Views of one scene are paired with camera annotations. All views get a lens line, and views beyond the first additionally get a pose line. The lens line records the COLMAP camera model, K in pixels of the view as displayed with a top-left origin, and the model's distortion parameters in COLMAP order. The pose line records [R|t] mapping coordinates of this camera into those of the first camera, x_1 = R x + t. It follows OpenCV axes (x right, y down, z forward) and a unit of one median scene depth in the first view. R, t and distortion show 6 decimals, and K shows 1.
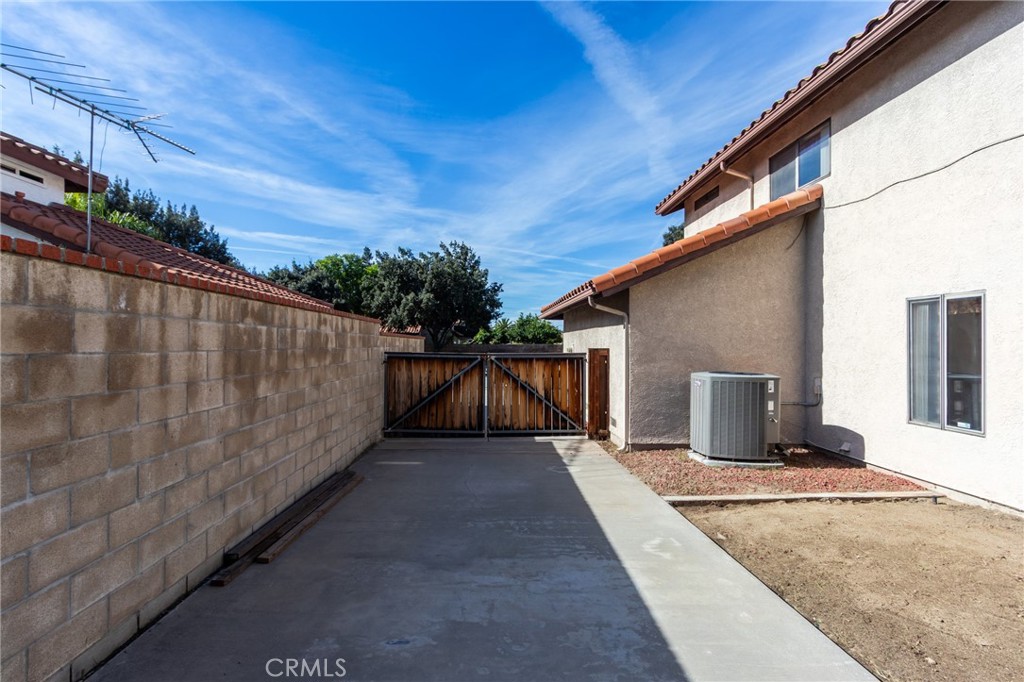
lens RADIAL K [[465.0, 0, 497.5], [0, 465.0, 344.1], [0, 0, 1]] dist [0.003206, 0.000168]
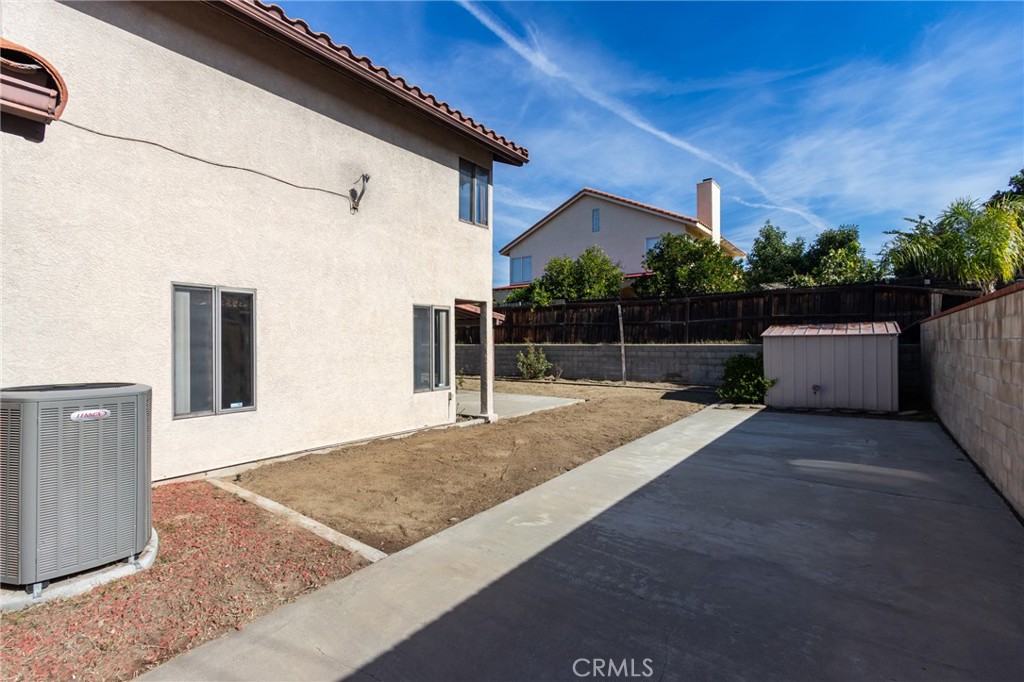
lens RADIAL K [[456.0, 0, 512.0], [0, 456.0, 341.0], [0, 0, 1]] dist [0.001397, -0.000281]
pose [[-0.783298, -0.001931, 0.621643, -0.252581], [-0.000612, 0.999997, 0.002334, 0.019418], [-0.621646, 0.001448, -0.783297, 1.773988]]
